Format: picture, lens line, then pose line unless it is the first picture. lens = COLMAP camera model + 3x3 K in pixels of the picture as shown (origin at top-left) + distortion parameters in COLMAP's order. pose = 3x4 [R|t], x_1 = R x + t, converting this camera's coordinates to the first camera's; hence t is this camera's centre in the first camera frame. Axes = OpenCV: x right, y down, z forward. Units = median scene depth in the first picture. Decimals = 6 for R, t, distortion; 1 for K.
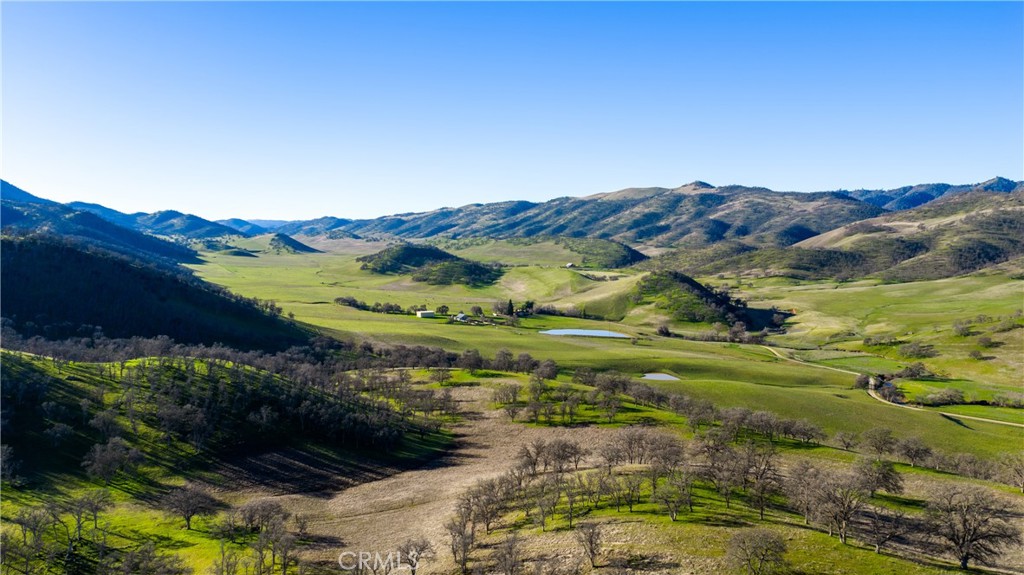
lens RADIAL K [[838.1, 0, 509.8], [0, 838.1, 286.4], [0, 0, 1]] dist [0.025005, -0.048728]
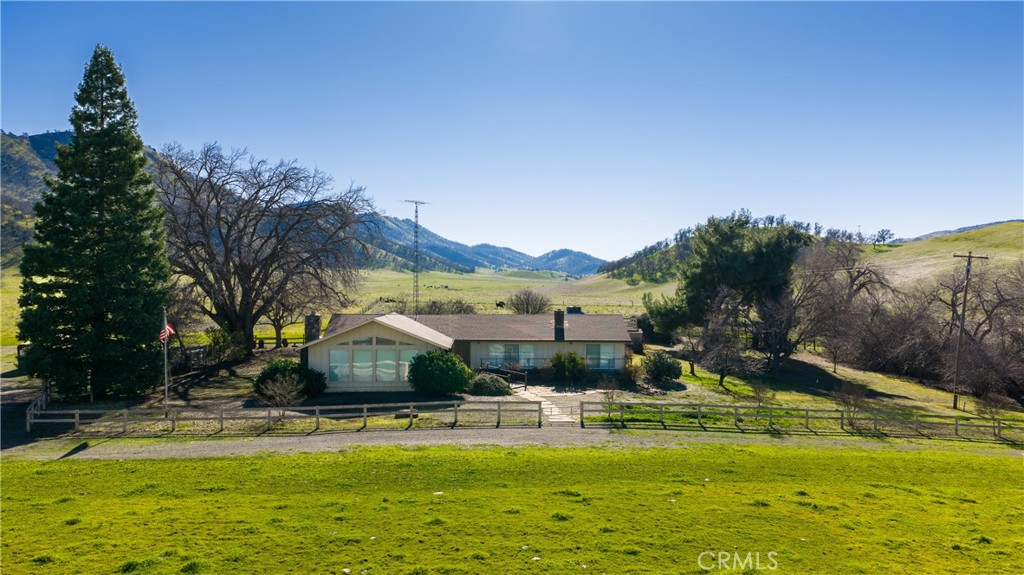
lens RADIAL K [[838.1, 0, 511.6], [0, 838.1, 284.8], [0, 0, 1]] dist [0.025005, -0.048728]
pose [[0.860995, -0.004041, -0.508597, 0.011332], [-0.032322, 0.997512, -0.062644, 0.008905], [0.507585, 0.070375, 0.858723, 0.276751]]
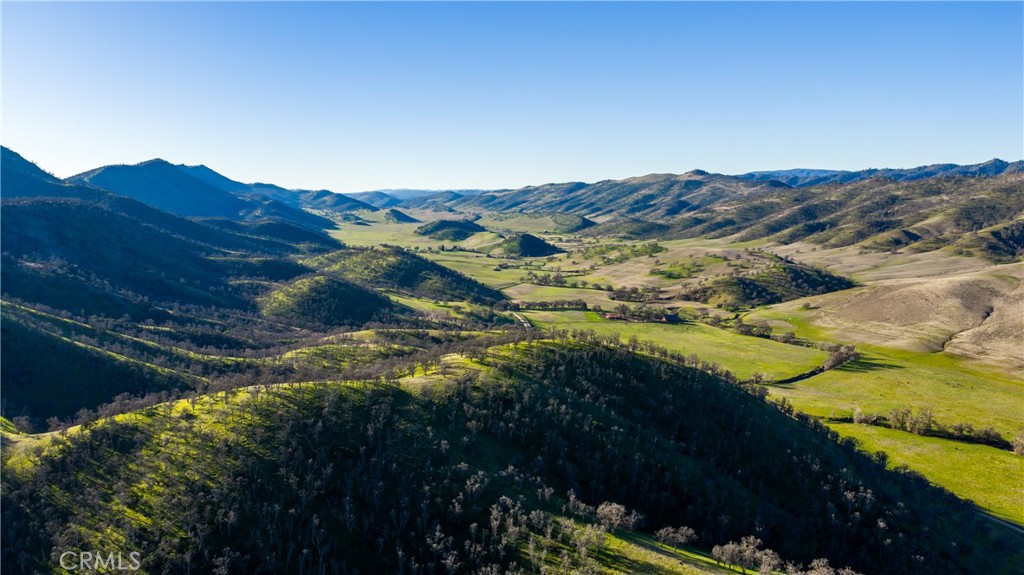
lens RADIAL K [[838.1, 0, 512.0], [0, 838.1, 290.5], [0, 0, 1]] dist [0.025005, -0.048728]
pose [[0.985585, 0.017264, -0.168300, 0.177837], [-0.009802, 0.998936, 0.045067, 0.010912], [0.168899, -0.042767, 0.984705, -0.408412]]
